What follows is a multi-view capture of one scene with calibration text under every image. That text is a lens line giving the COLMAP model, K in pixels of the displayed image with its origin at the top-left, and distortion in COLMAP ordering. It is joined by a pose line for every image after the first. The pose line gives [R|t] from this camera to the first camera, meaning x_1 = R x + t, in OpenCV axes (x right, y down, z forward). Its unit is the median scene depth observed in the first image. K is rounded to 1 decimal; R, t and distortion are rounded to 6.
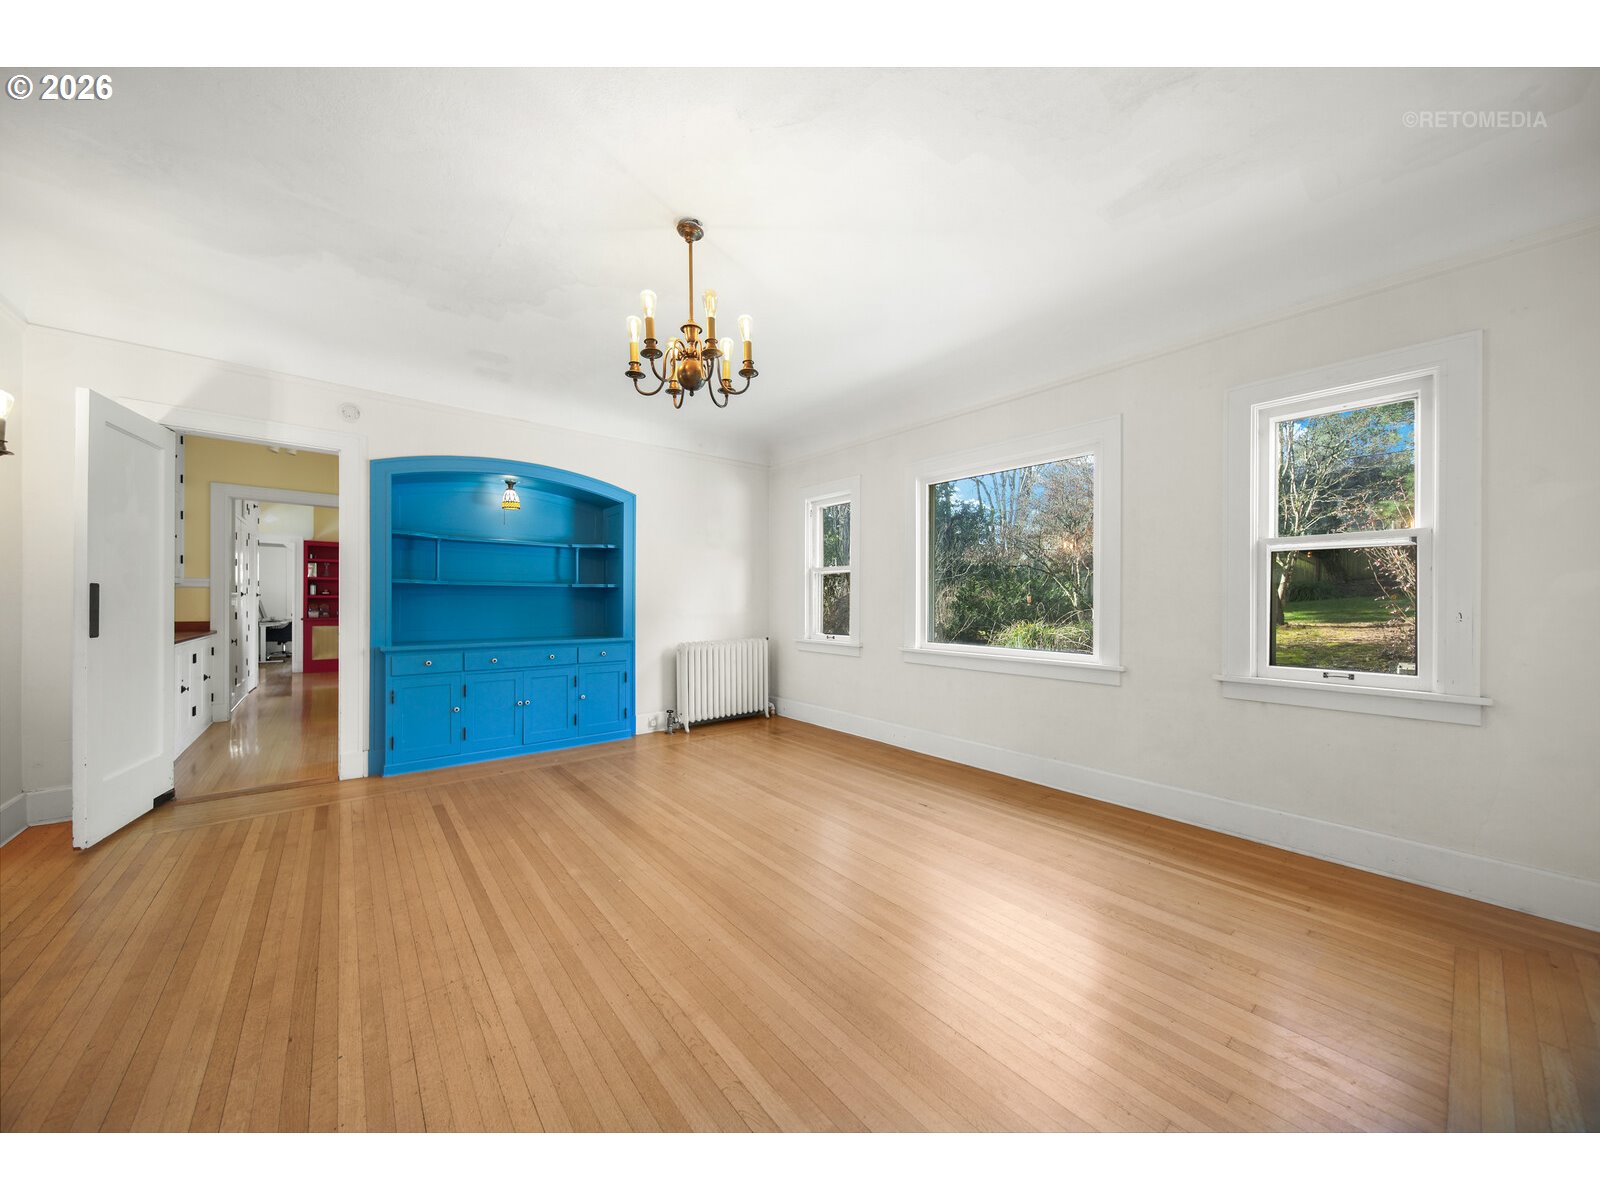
lens RADIAL K [[562.1, 0, 797.6], [0, 562.1, 605.3], [0, 0, 1]] dist [-0.001501, -0.000198]
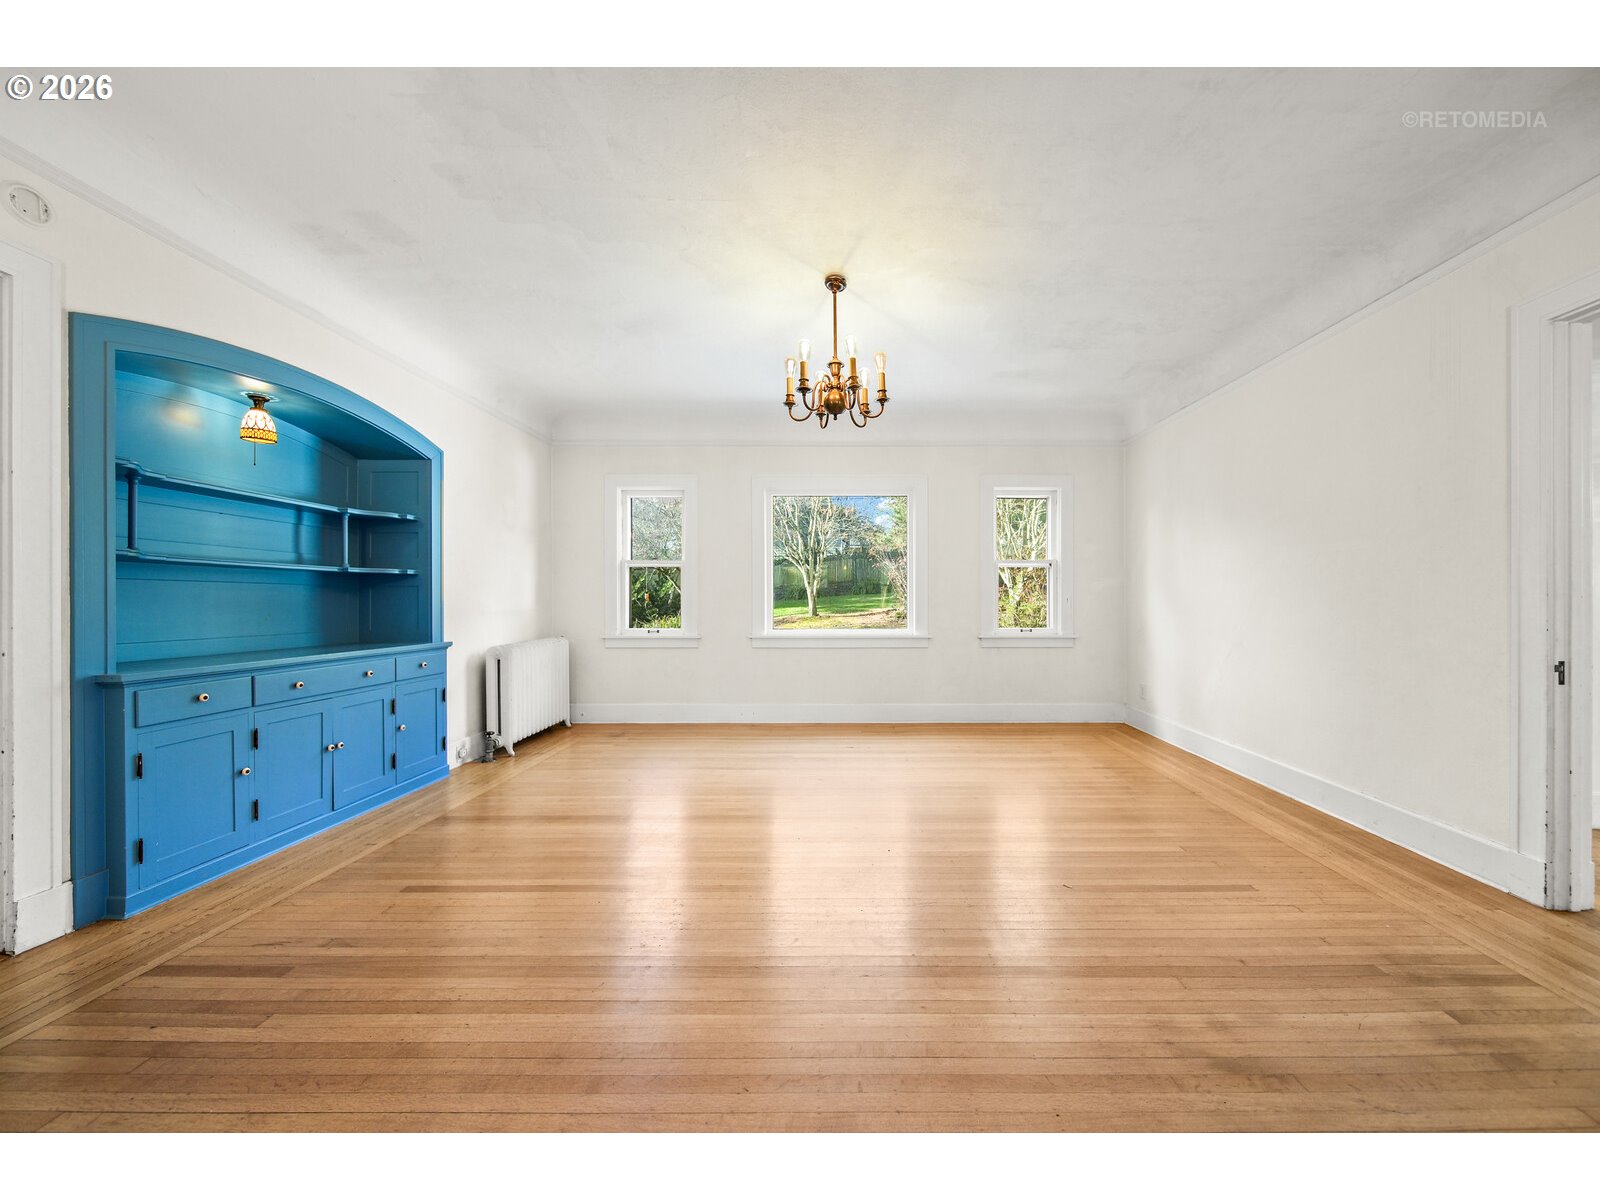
lens RADIAL K [[629.0, 0, 801.1], [0, 629.0, 604.6], [0, 0, 1]] dist [0.001242, -0.000046]
pose [[0.629808, -0.006870, 0.776721, -0.661703], [0.010069, 0.999949, 0.000680, 0.012368], [-0.776686, 0.007393, 0.629845, 0.105058]]
